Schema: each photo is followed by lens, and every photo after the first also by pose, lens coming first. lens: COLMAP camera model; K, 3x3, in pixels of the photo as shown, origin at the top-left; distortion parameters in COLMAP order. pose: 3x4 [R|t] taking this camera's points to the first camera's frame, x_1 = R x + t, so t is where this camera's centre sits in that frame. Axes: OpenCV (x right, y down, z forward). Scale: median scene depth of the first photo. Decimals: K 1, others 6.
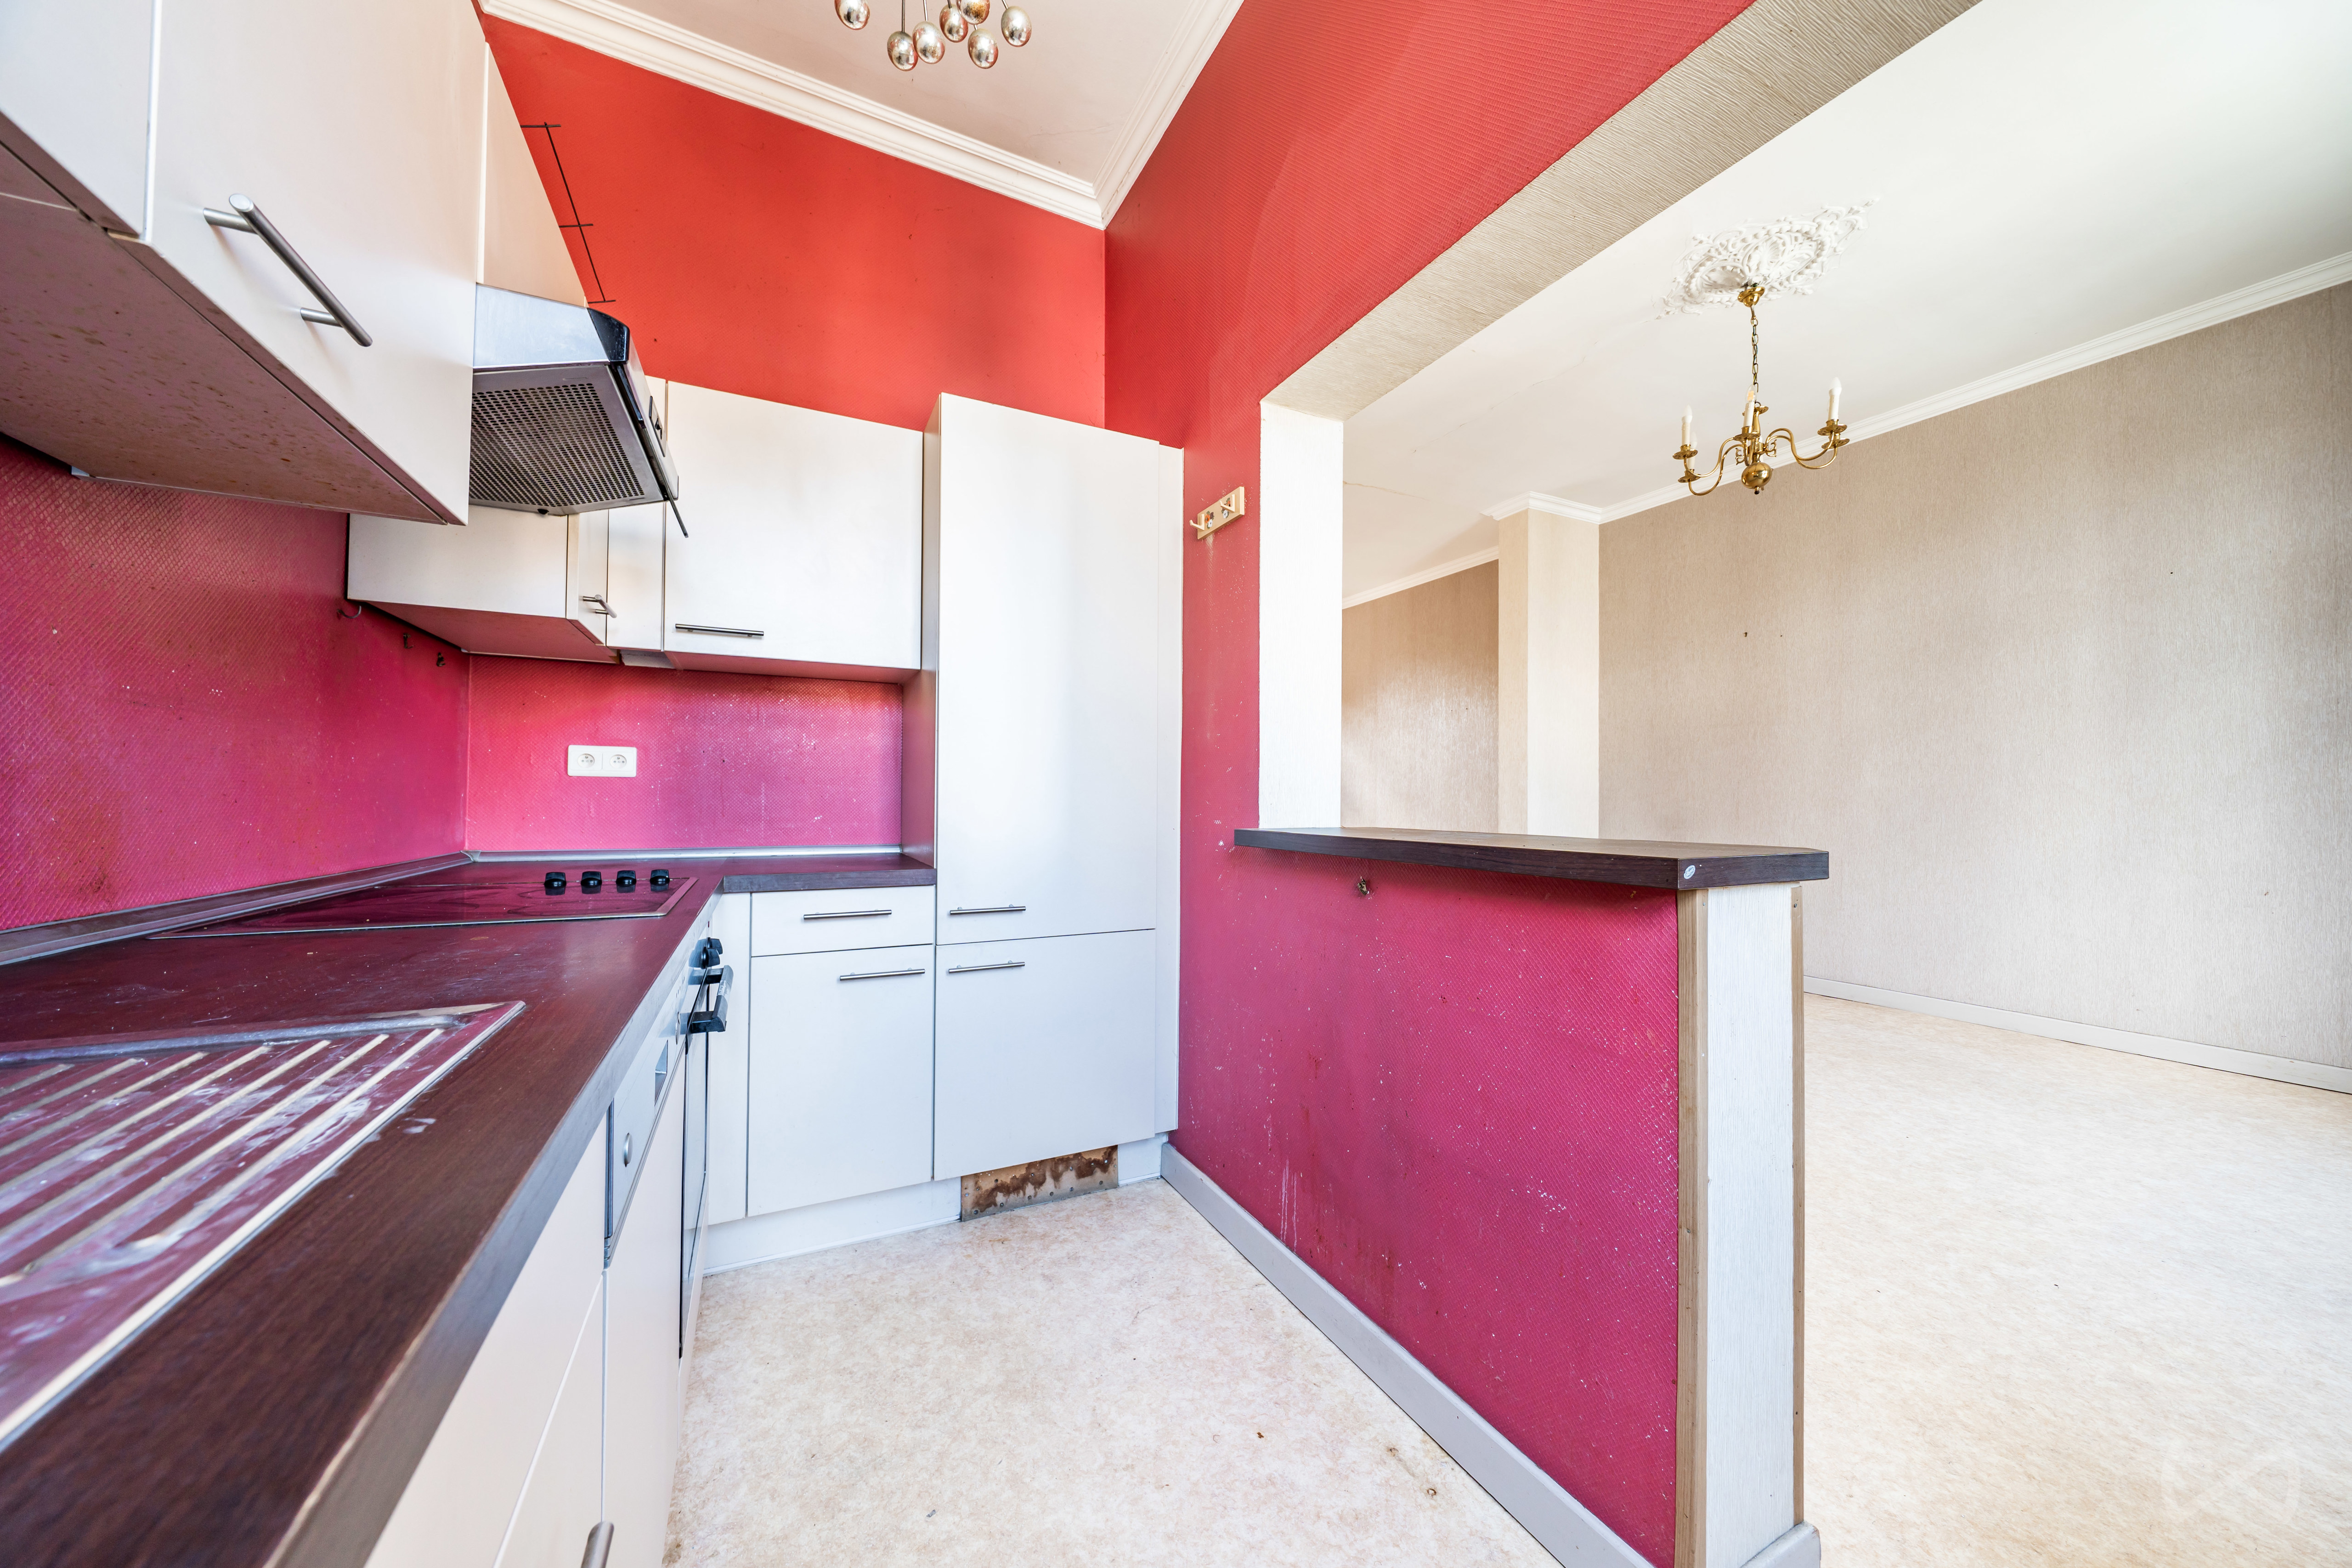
lens RADIAL K [[795.2, 0, 1168.5], [0, 795.2, 786.8], [0, 0, 1]] dist [-0.012969, 0.002177]
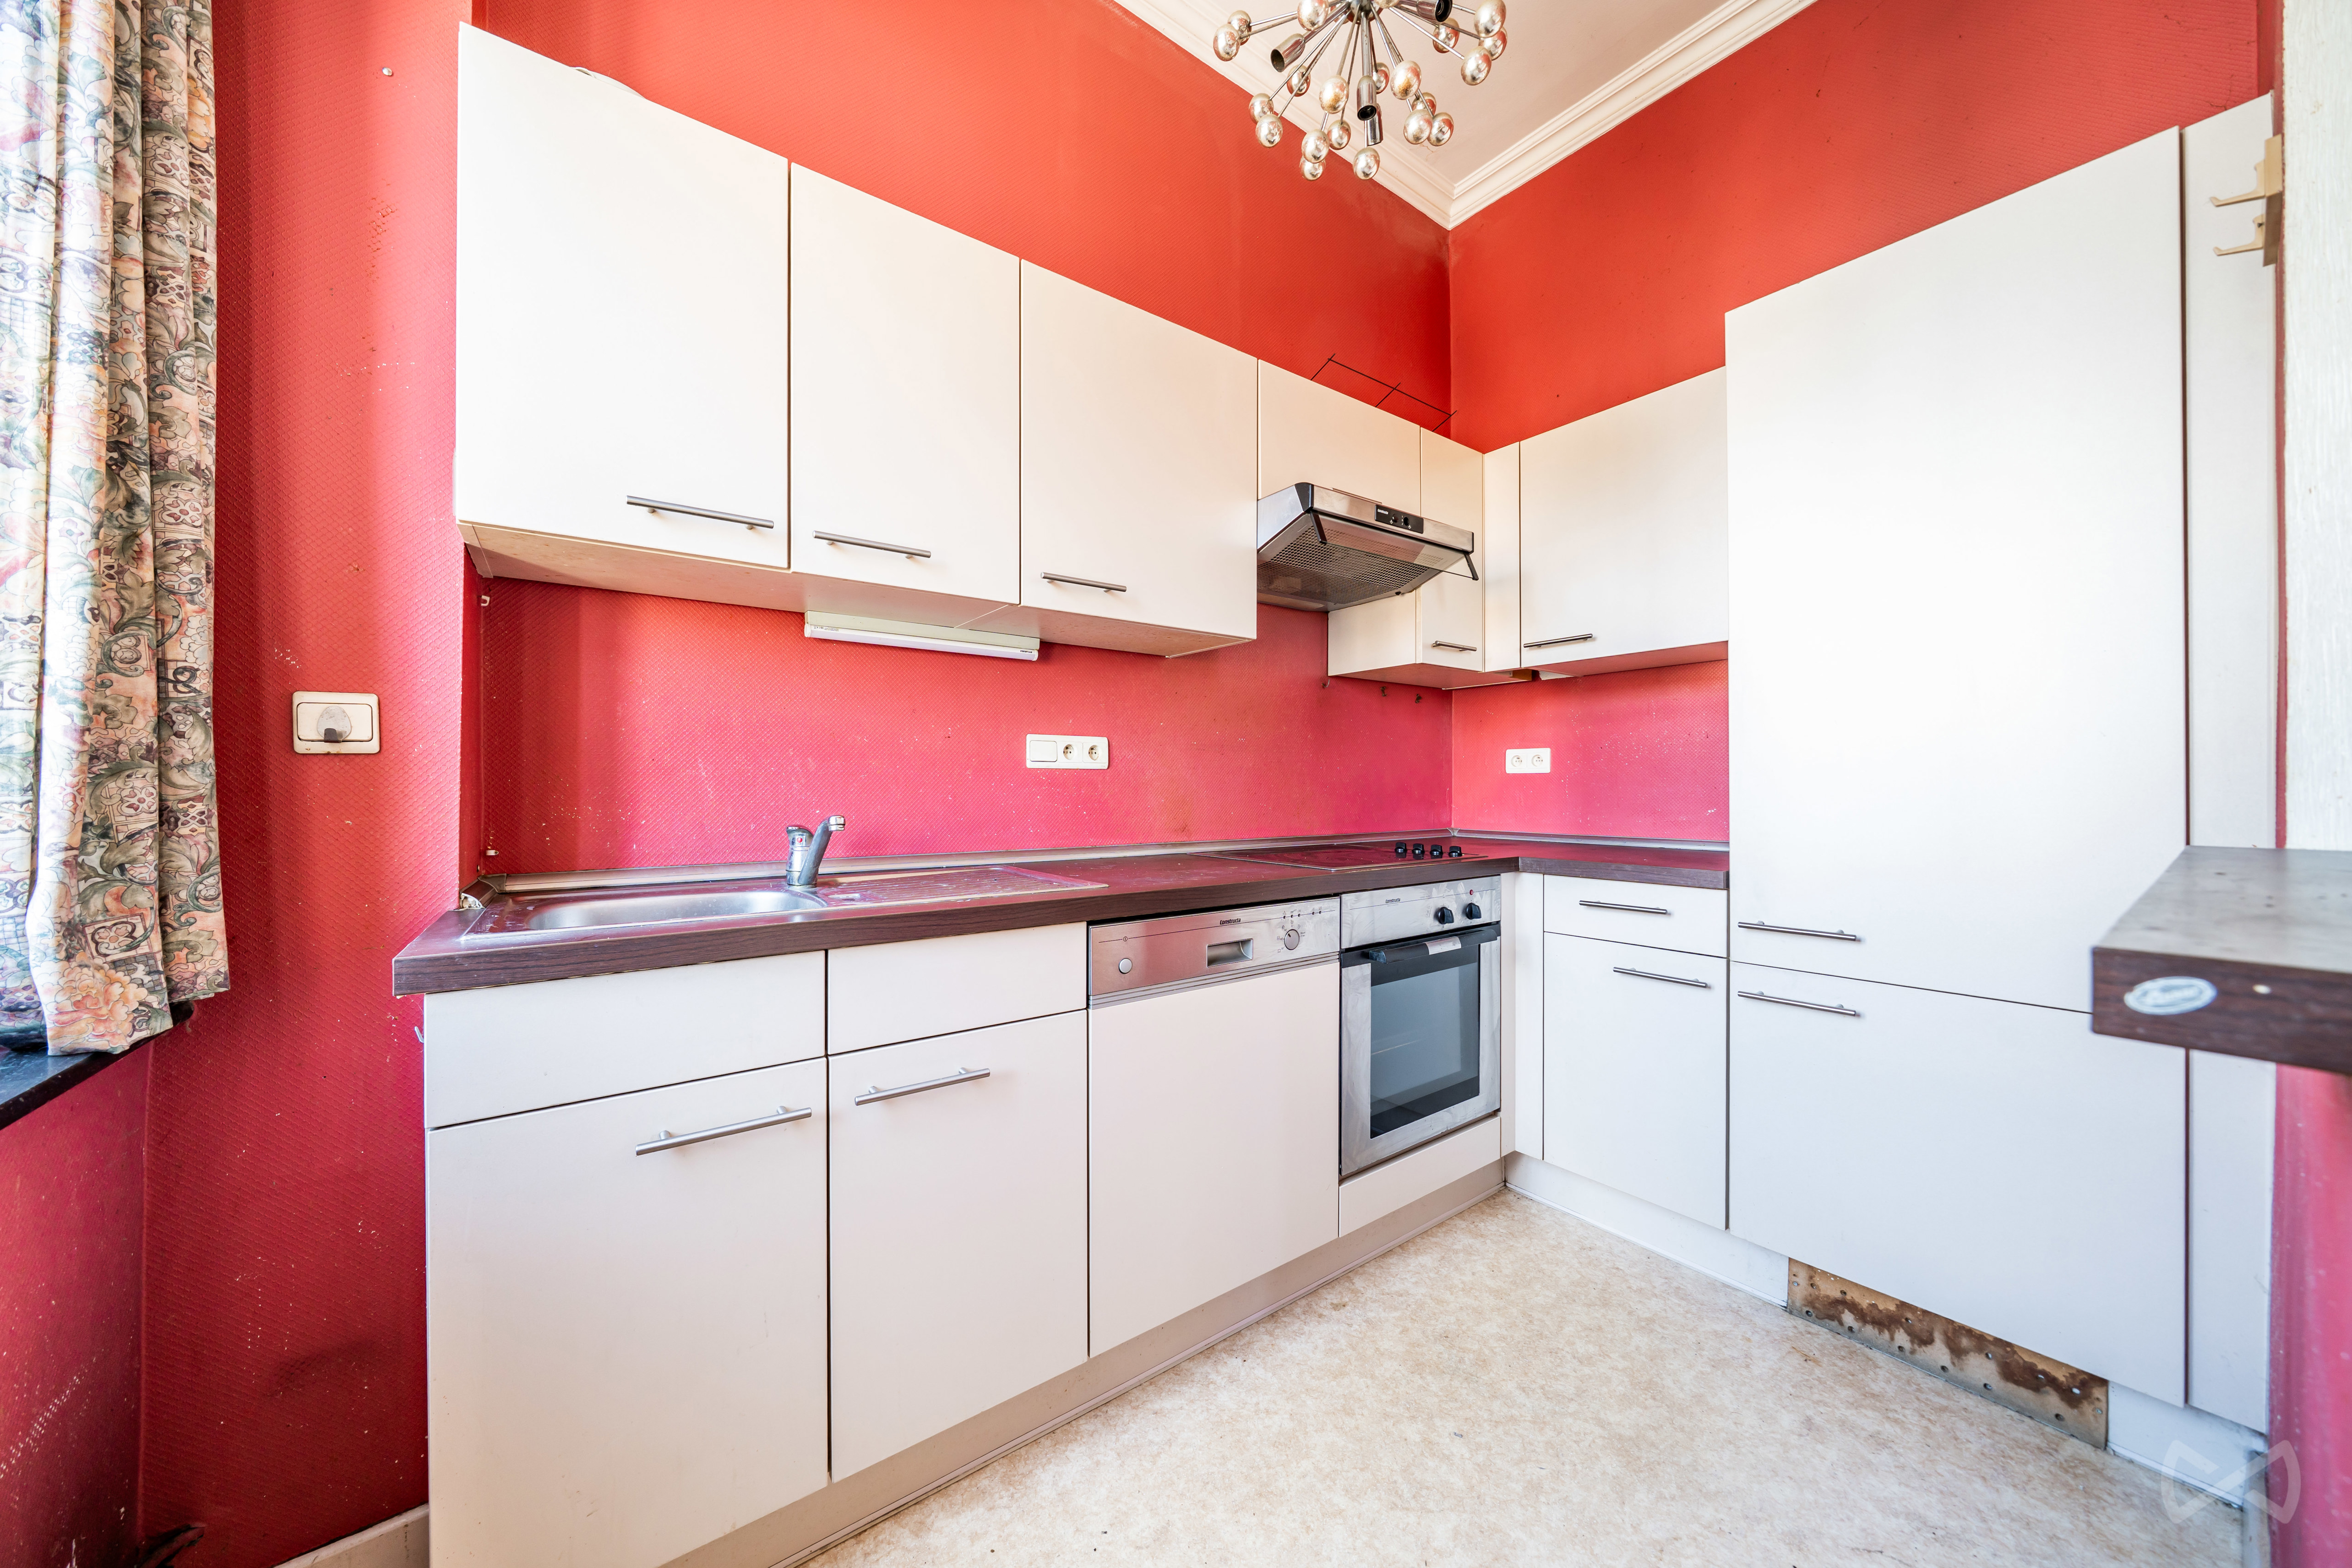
lens RADIAL K [[802.9, 0, 1176.0], [0, 802.9, 784.0], [0, 0, 1]] dist [-0.002094, -0.000319]
pose [[0.178258, -0.011299, -0.983919, 0.464994], [0.016129, 0.999833, -0.008560, 0.006679], [0.983852, -0.014344, 0.178411, 0.261193]]
